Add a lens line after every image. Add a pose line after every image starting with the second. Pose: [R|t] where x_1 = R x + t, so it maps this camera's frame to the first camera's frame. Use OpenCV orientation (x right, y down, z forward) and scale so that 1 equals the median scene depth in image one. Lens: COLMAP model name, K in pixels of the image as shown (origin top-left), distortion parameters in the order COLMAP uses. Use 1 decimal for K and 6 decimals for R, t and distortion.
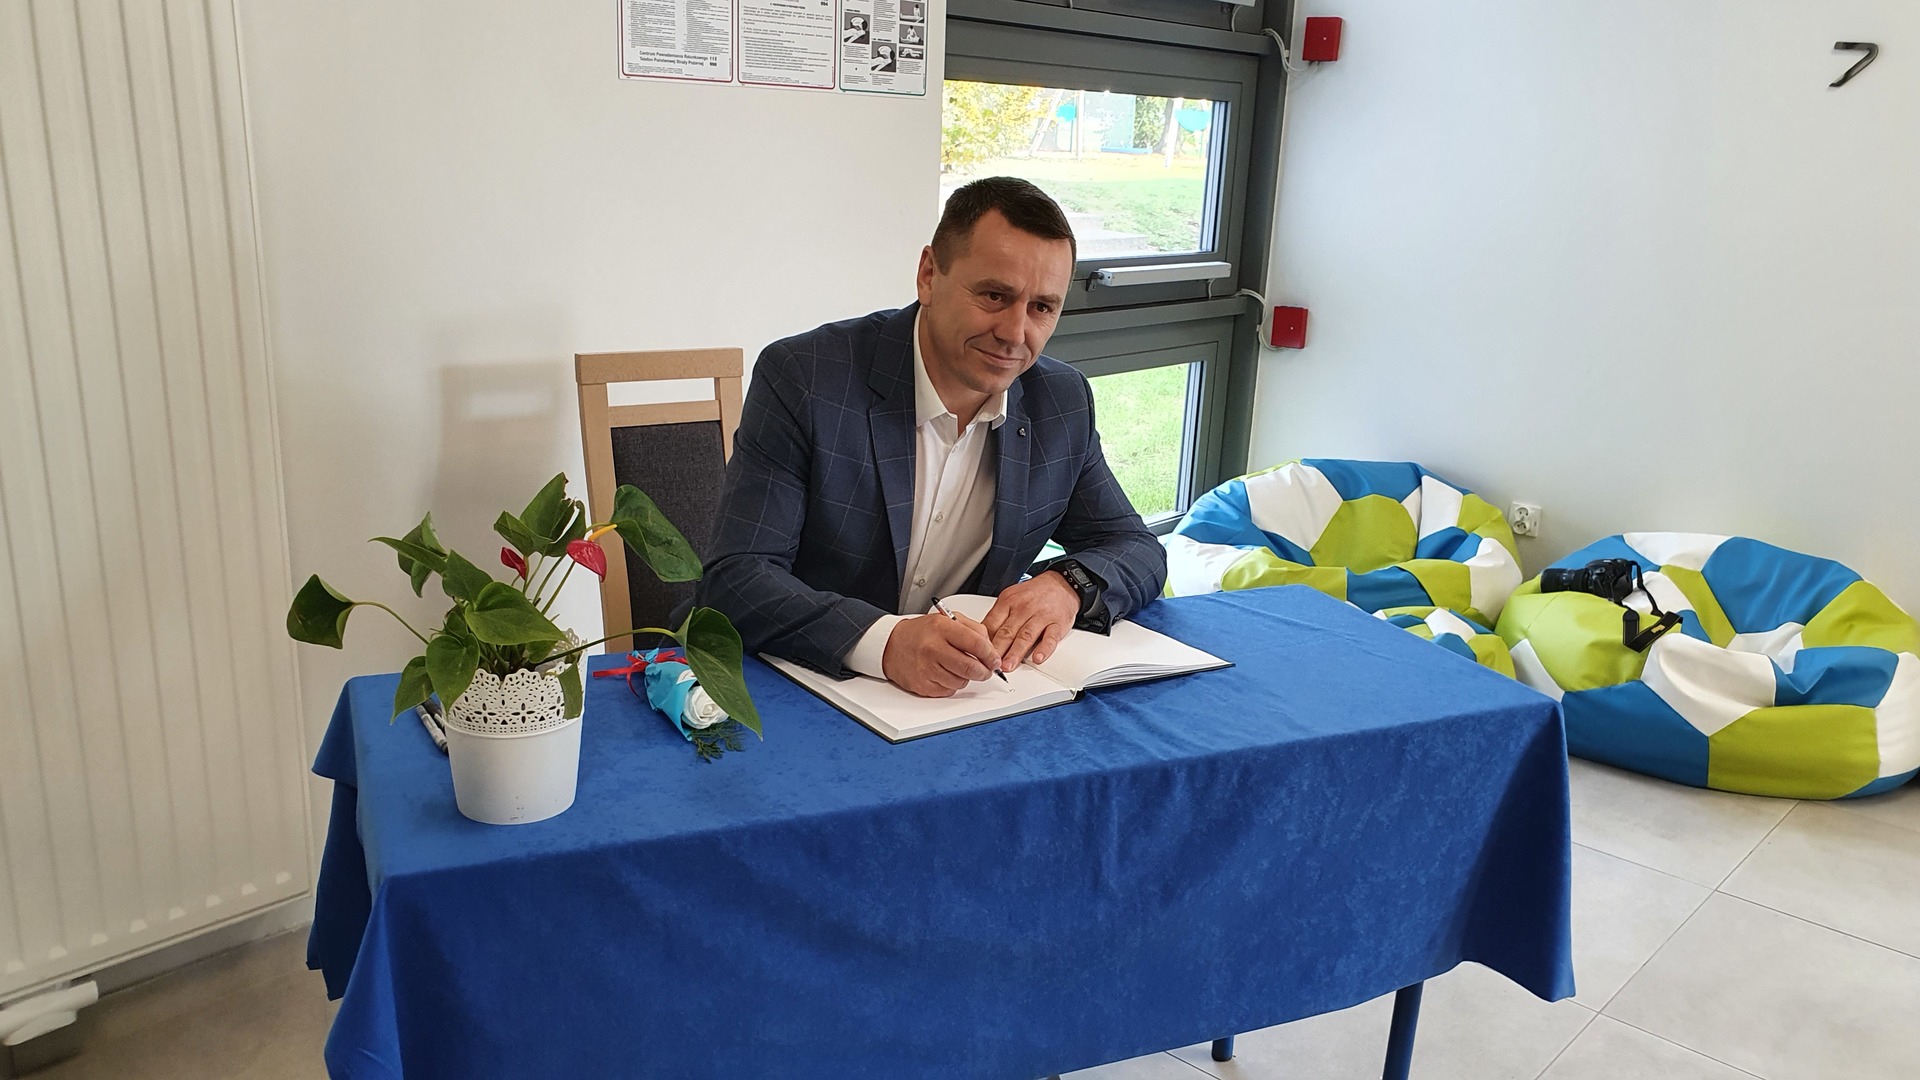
lens RADIAL K [[1476.2, 0, 970.7], [0, 1476.2, 595.7], [0, 0, 1]] dist [0.188850, -0.626828]
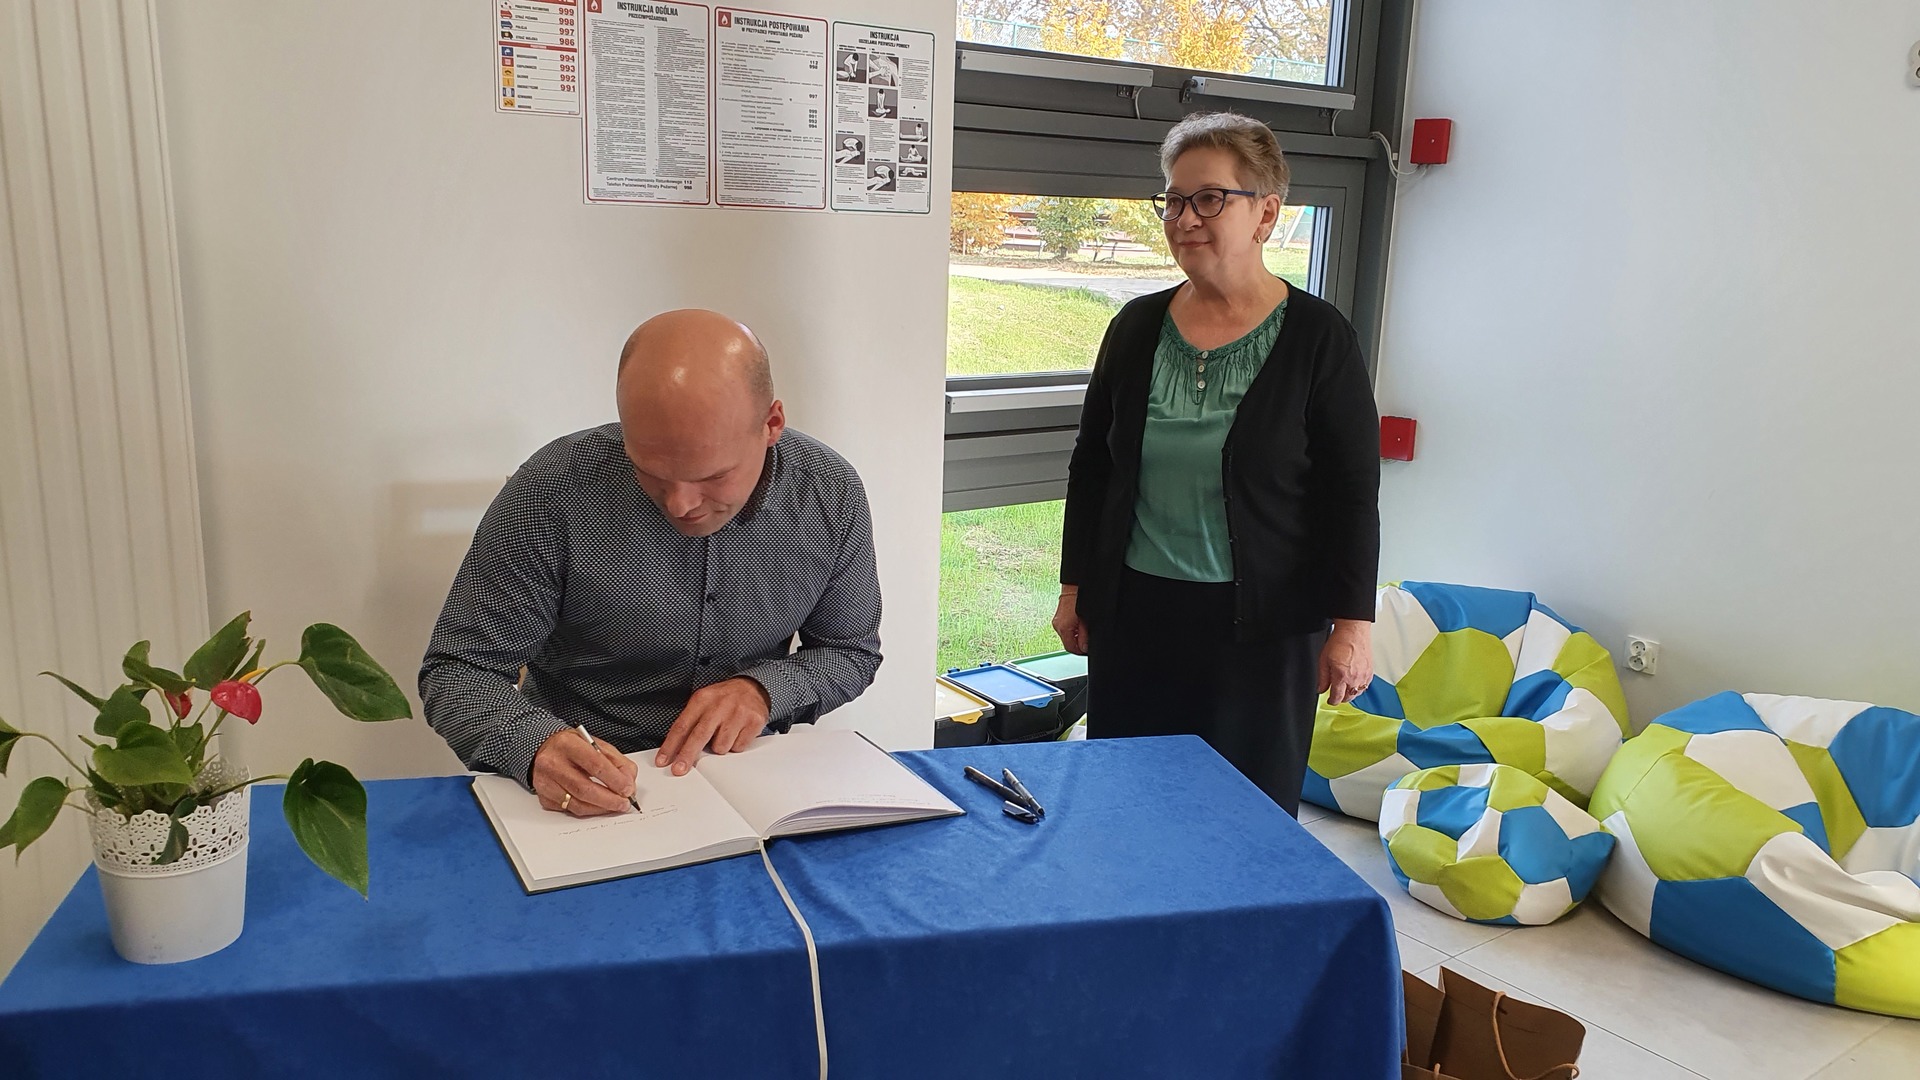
lens RADIAL K [[1481.7, 0, 963.7], [0, 1481.7, 580.3], [0, 0, 1]] dist [0.060381, -0.108302]
pose [[0.983332, 0.035583, -0.178303, 0.186997], [-0.047134, 0.997026, -0.060971, -0.031645], [0.175603, 0.068359, 0.982085, 0.047838]]
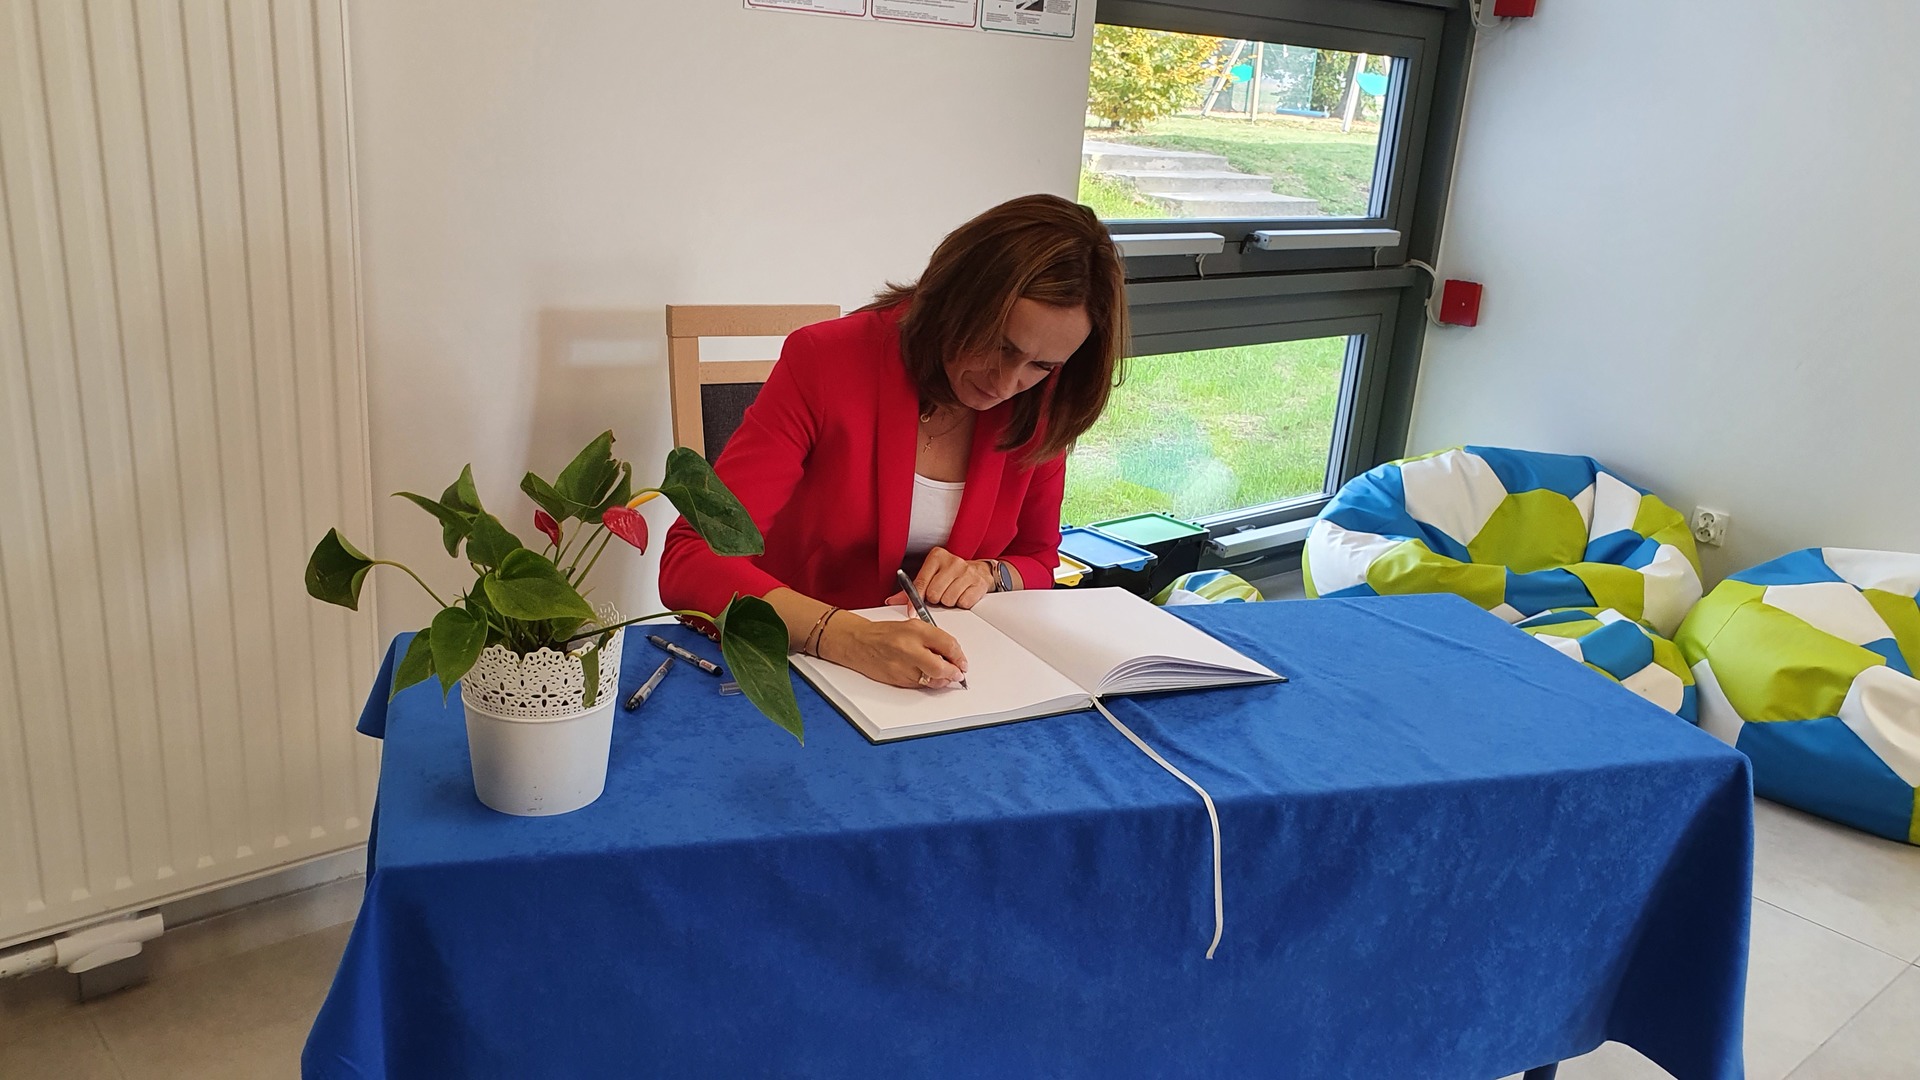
lens RADIAL K [[1491.7, 0, 954.4], [0, 1491.7, 577.0], [0, 0, 1]] dist [0.069314, -0.175931]
pose [[0.992398, 0.064567, -0.104769, 0.016339], [-0.063003, 0.997848, 0.018176, -0.011469], [0.105717, -0.011437, 0.994330, 0.060650]]
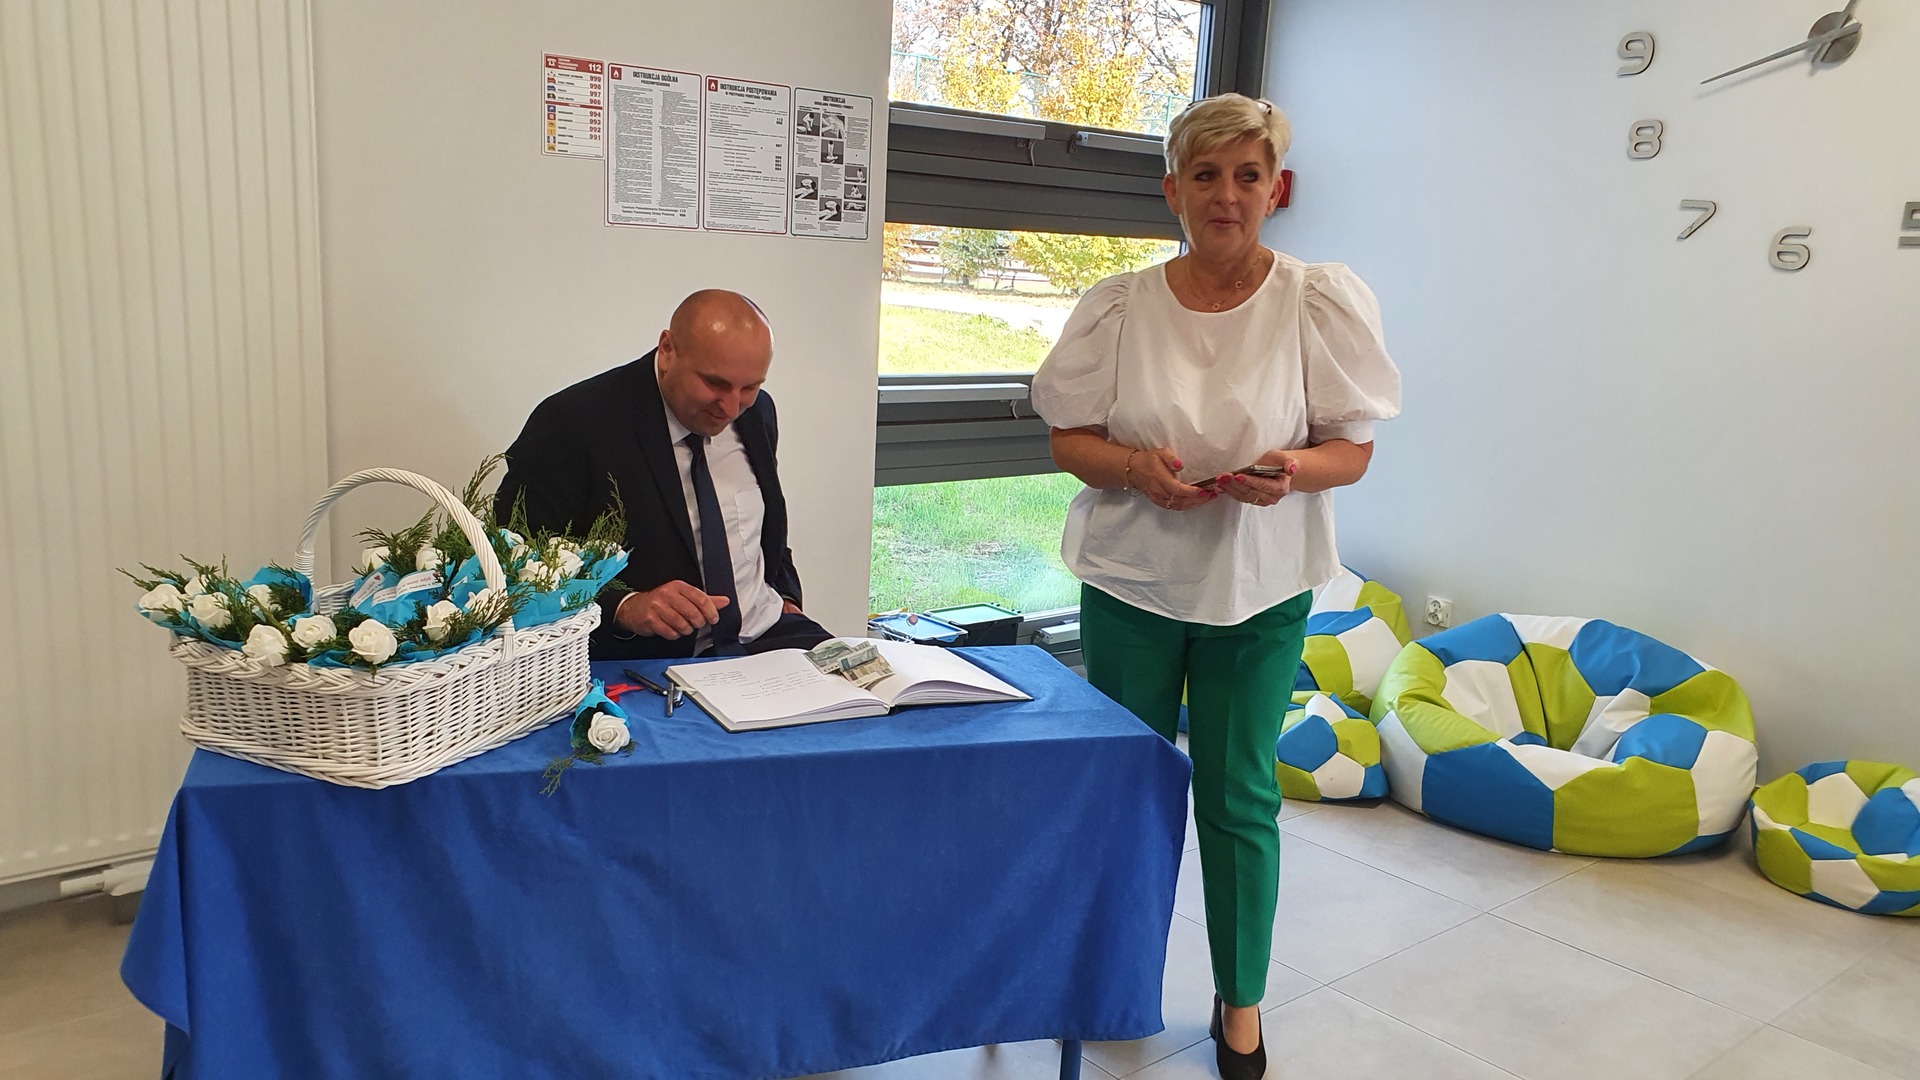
lens RADIAL K [[1495.4, 0, 946.6], [0, 1495.4, 607.8], [0, 0, 1]] dist [0.073080, -0.171768]
pose [[0.991715, 0.041902, -0.121430, 0.212943], [-0.050244, 0.996523, -0.066464, 0.059140], [0.118223, 0.072015, 0.990372, -0.233998]]
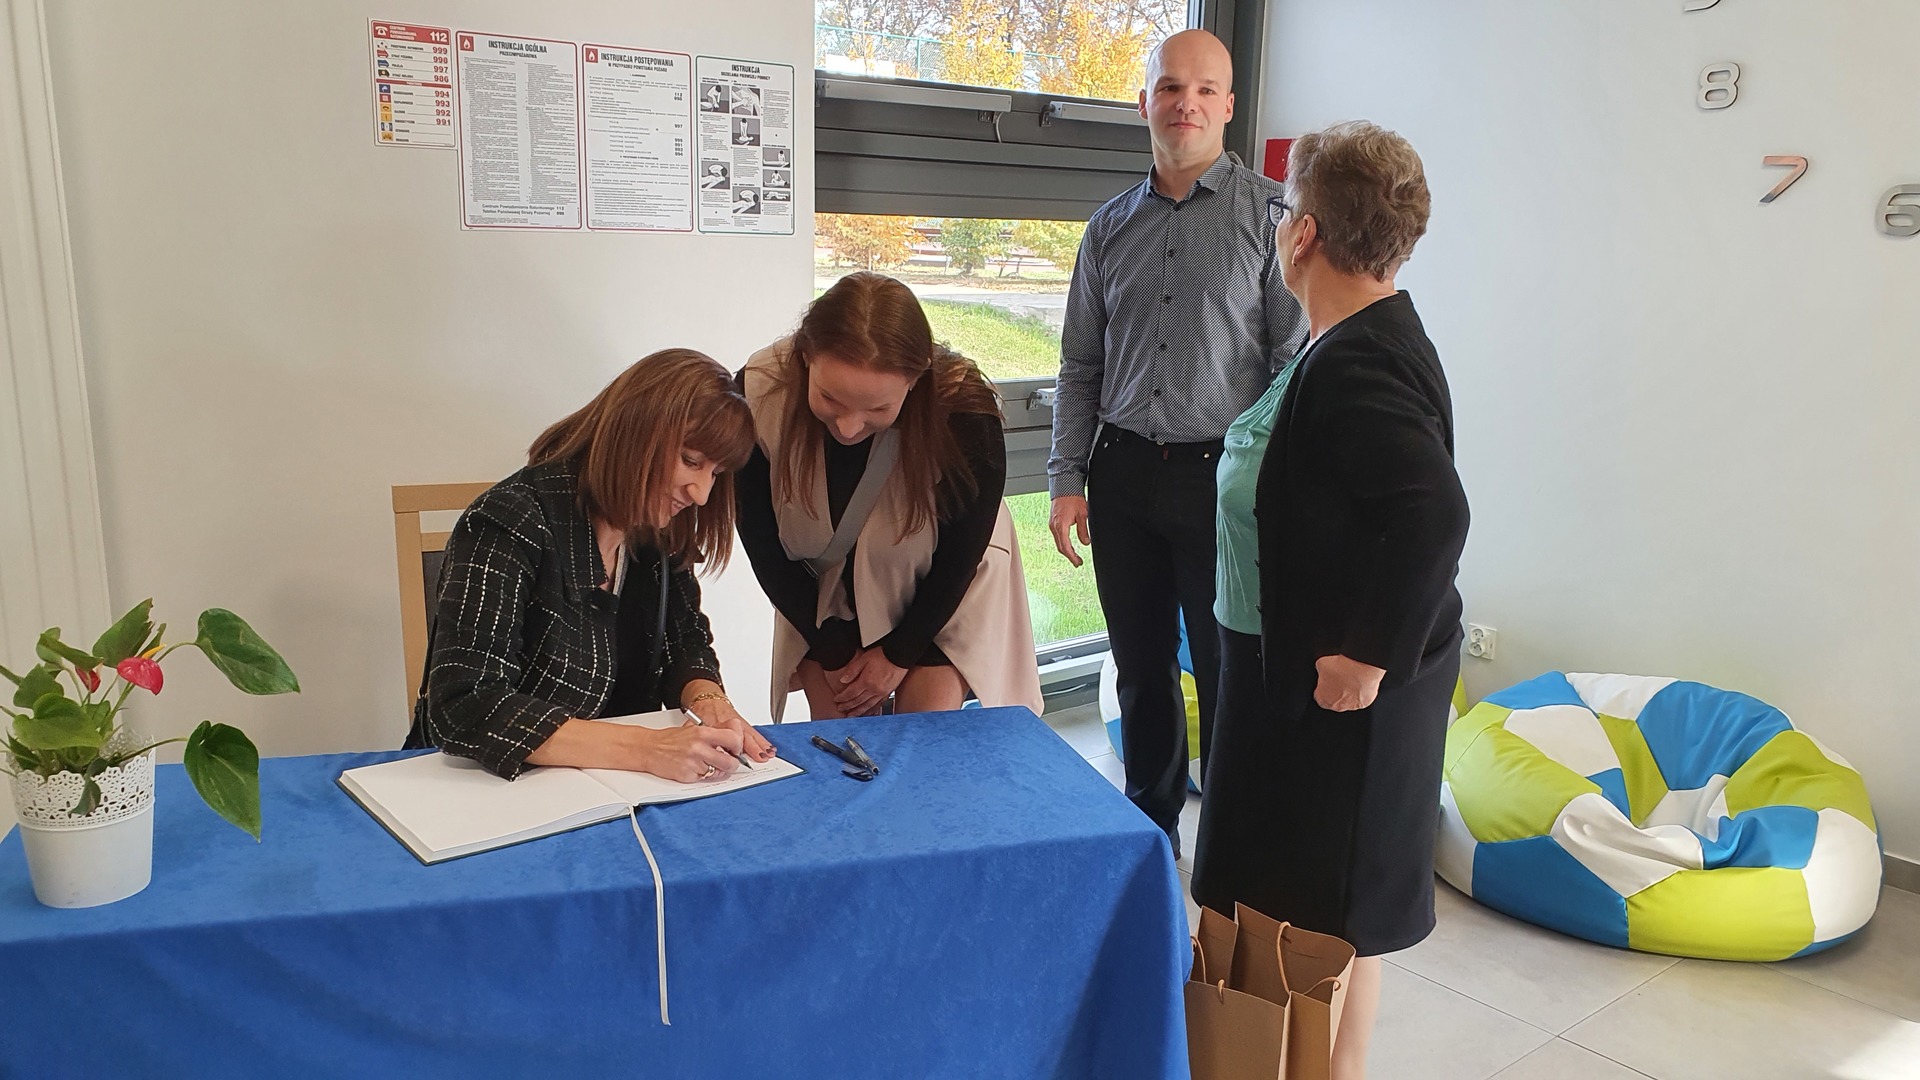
lens RADIAL K [[1499.6, 0, 945.2], [0, 1499.6, 612.2], [0, 0, 1]] dist [0.008800, -0.002186]
pose [[0.990219, 0.017094, -0.138468, 0.239424], [-0.024841, 0.998209, -0.054413, -0.011926], [0.137290, 0.057321, 0.988871, -0.022884]]
